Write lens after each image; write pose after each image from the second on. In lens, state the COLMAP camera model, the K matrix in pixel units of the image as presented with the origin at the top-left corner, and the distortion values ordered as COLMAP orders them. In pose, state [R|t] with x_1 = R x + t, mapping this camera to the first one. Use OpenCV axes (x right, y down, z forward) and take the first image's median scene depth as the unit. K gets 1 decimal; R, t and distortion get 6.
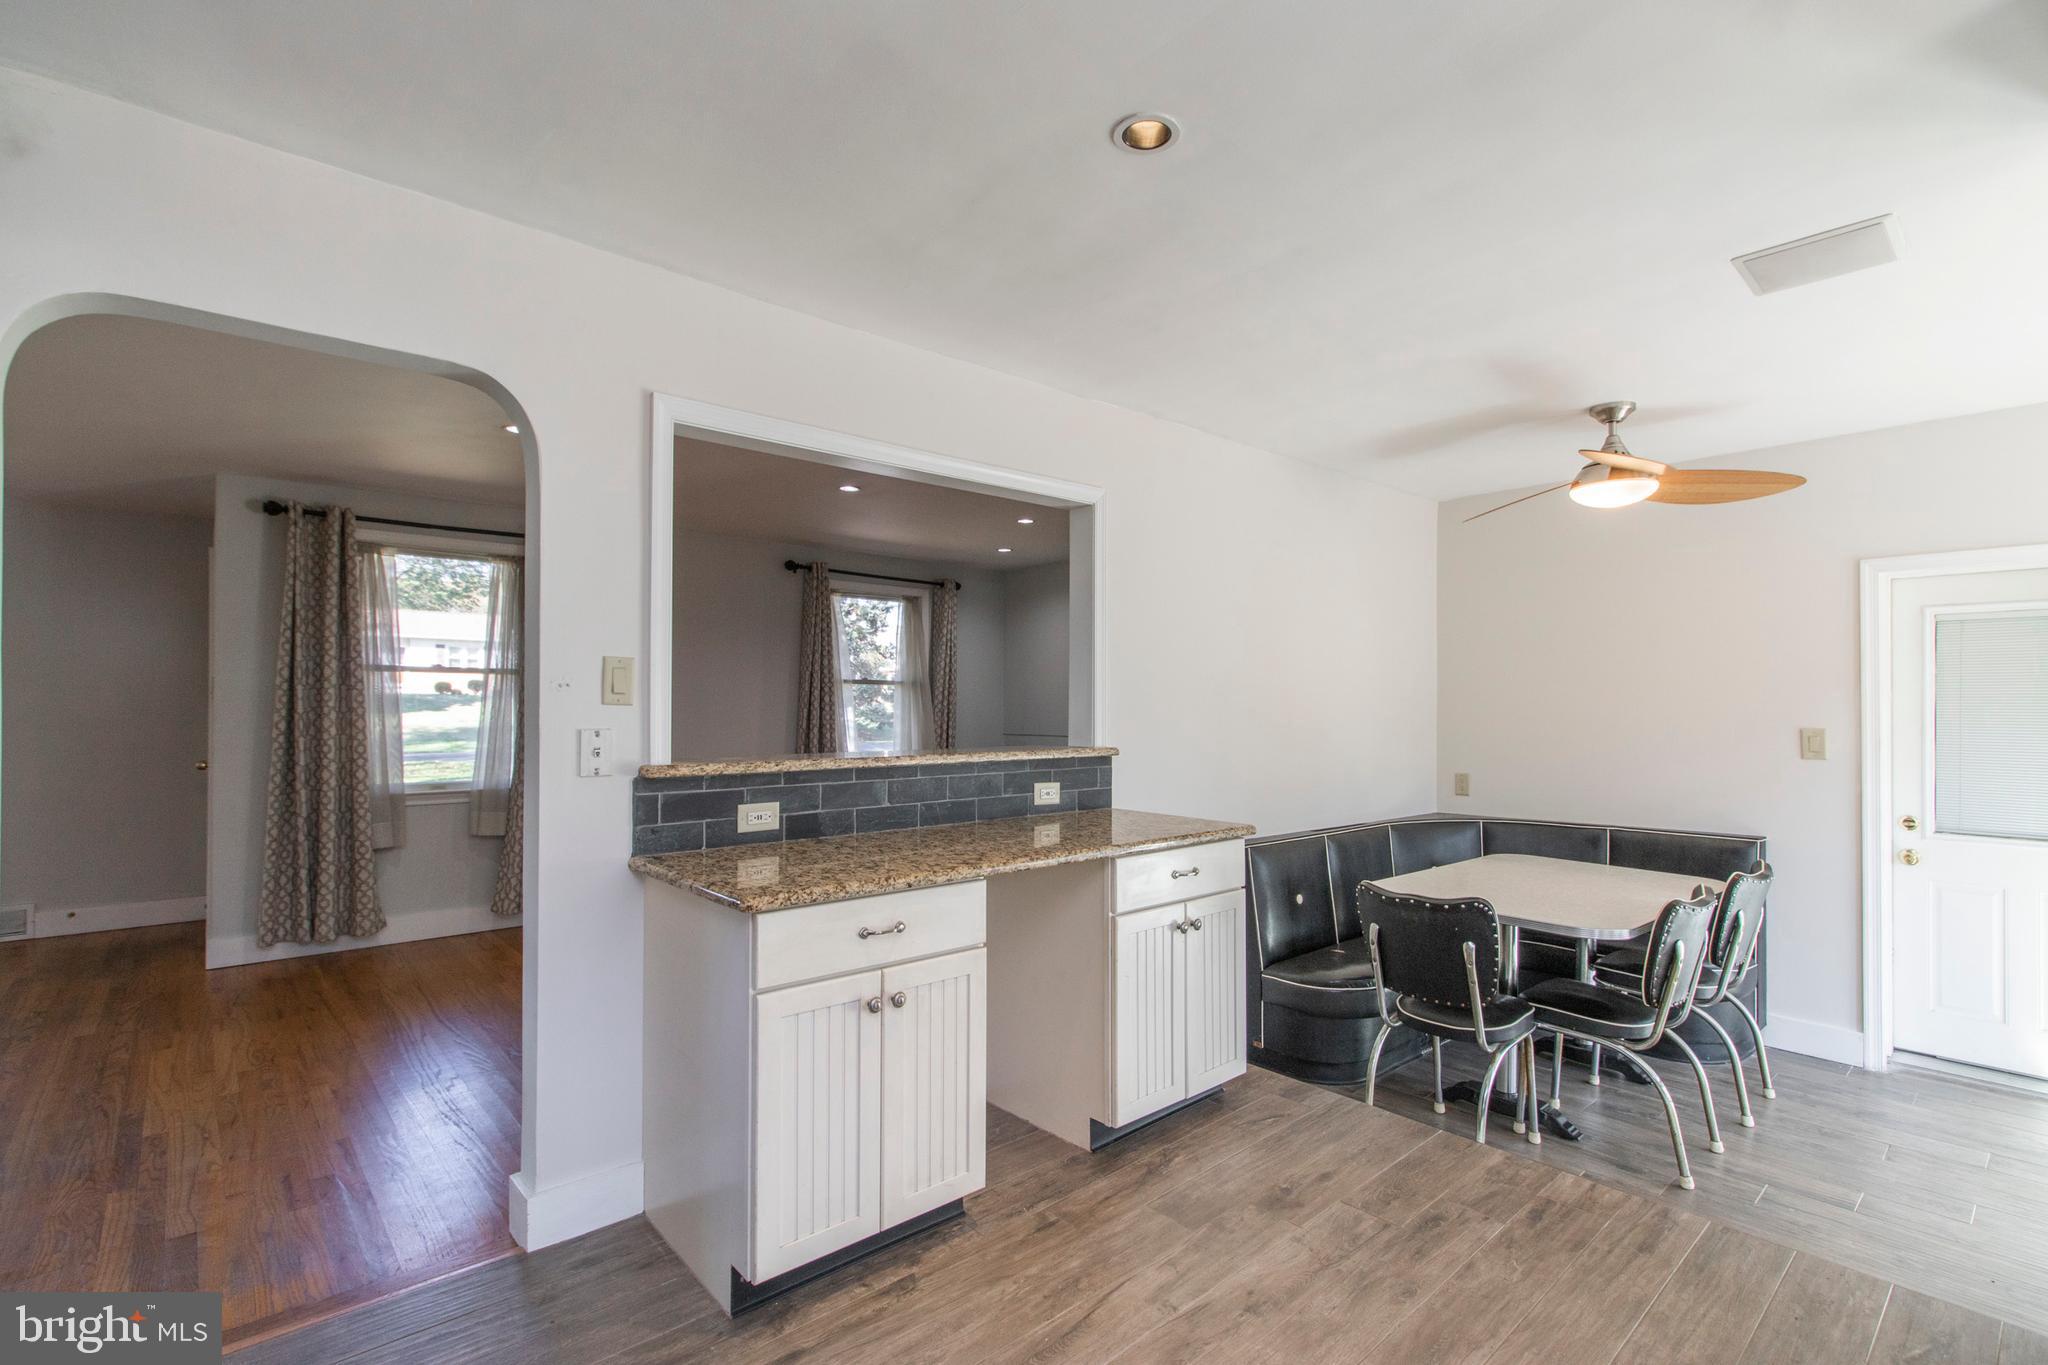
lens RADIAL K [[950.4, 0, 1026.0], [0, 950.4, 700.4], [0, 0, 1]] dist [0.006063, 0.000690]
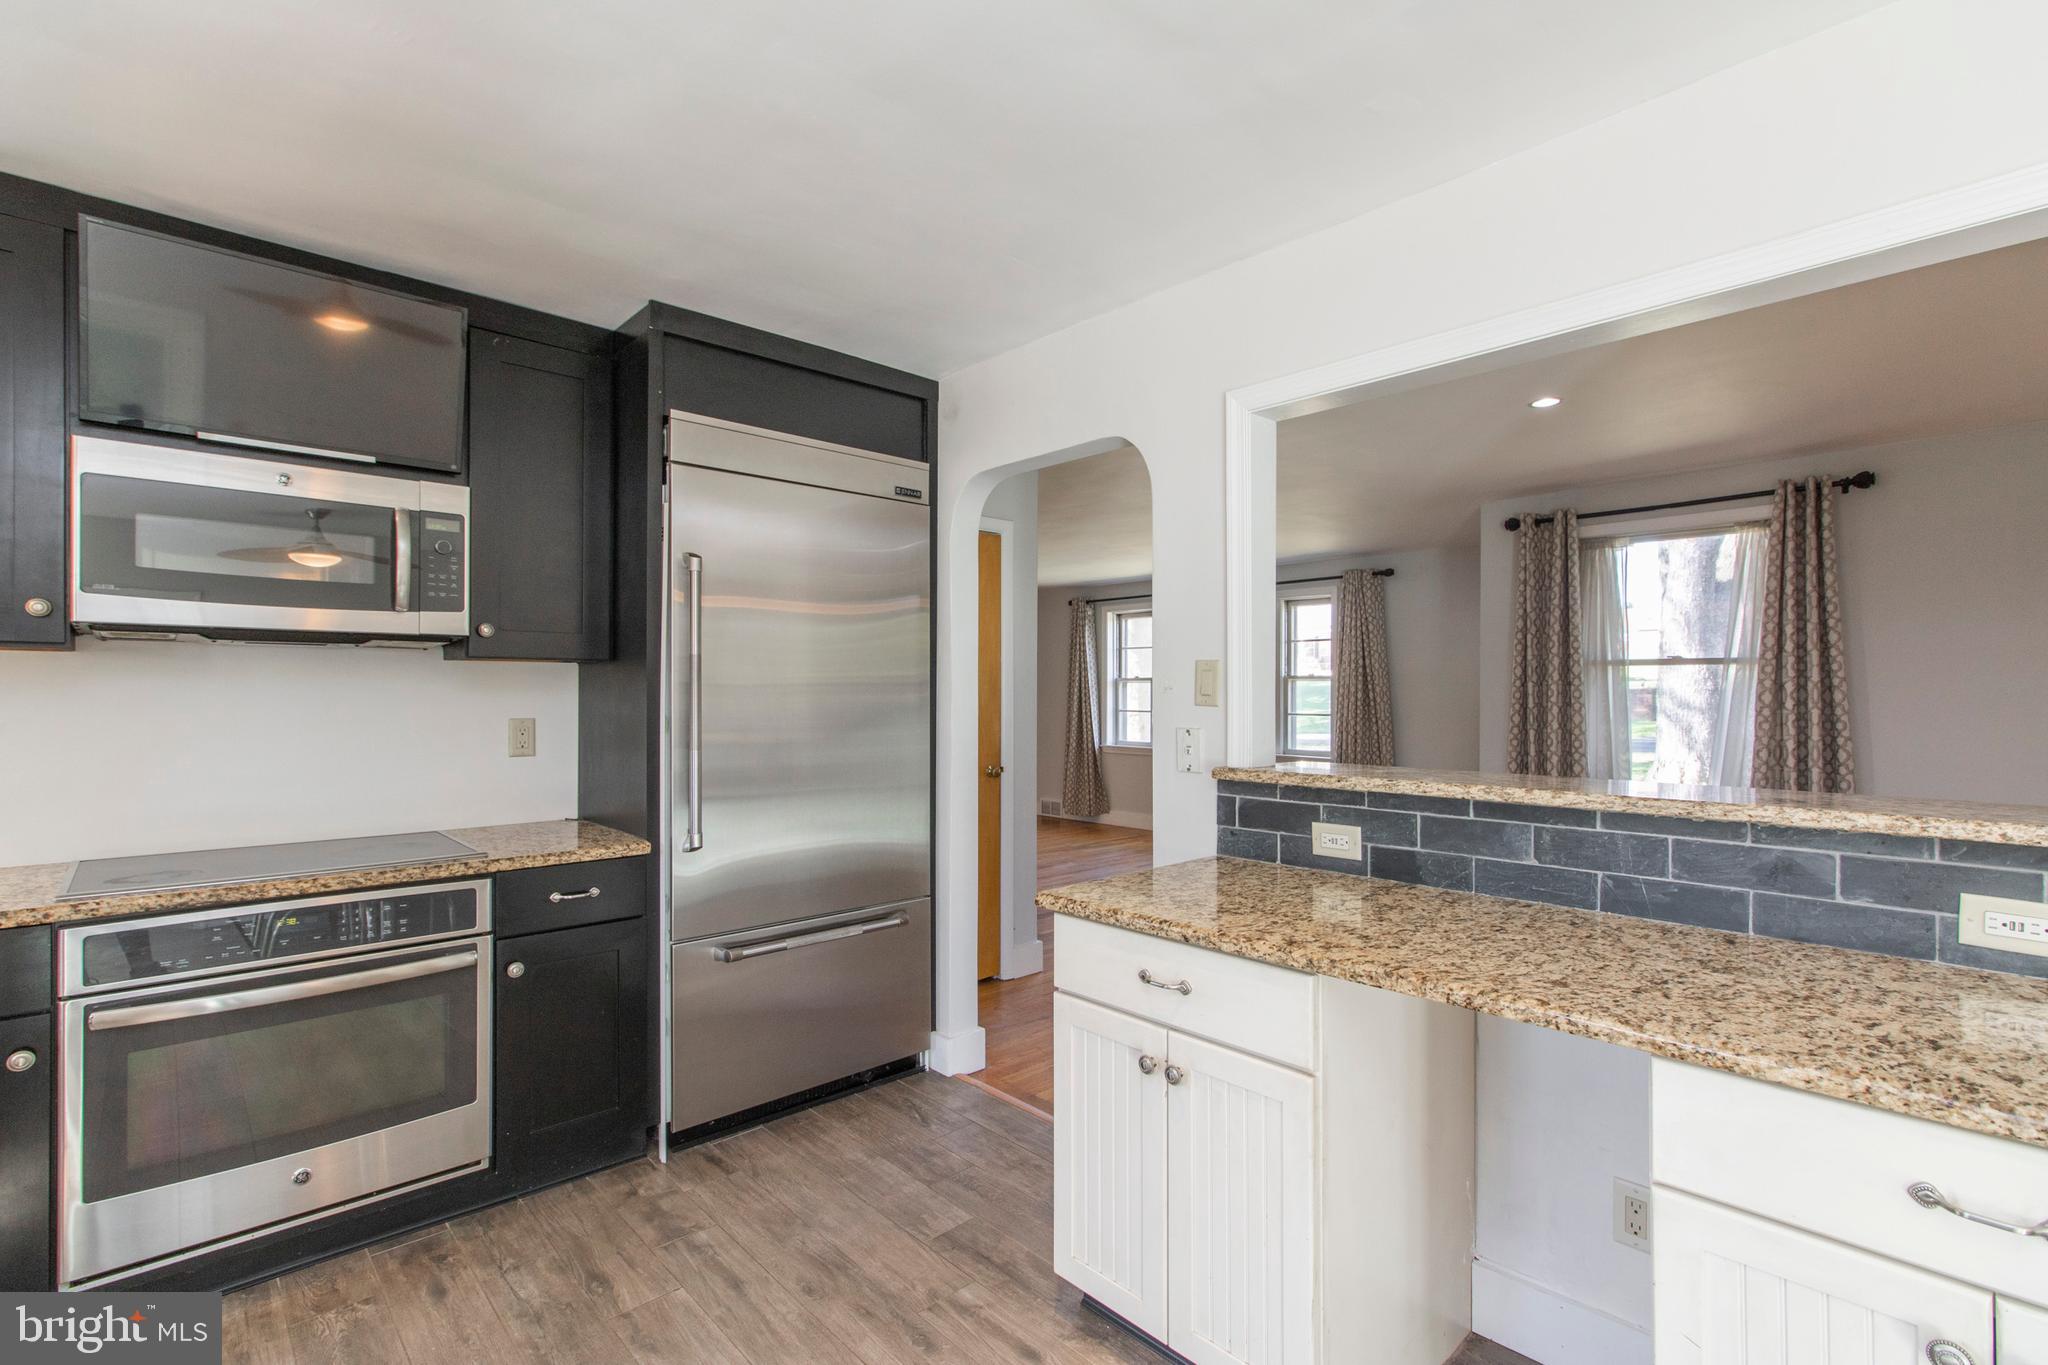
lens RADIAL K [[950.4, 0, 1019.6], [0, 950.4, 689.1], [0, 0, 1]] dist [0.006063, 0.000690]
pose [[0.023845, -0.004345, -0.999706, 0.501614], [0.003142, 0.999986, -0.004271, -0.008218], [0.999711, -0.003040, 0.023858, 0.631923]]
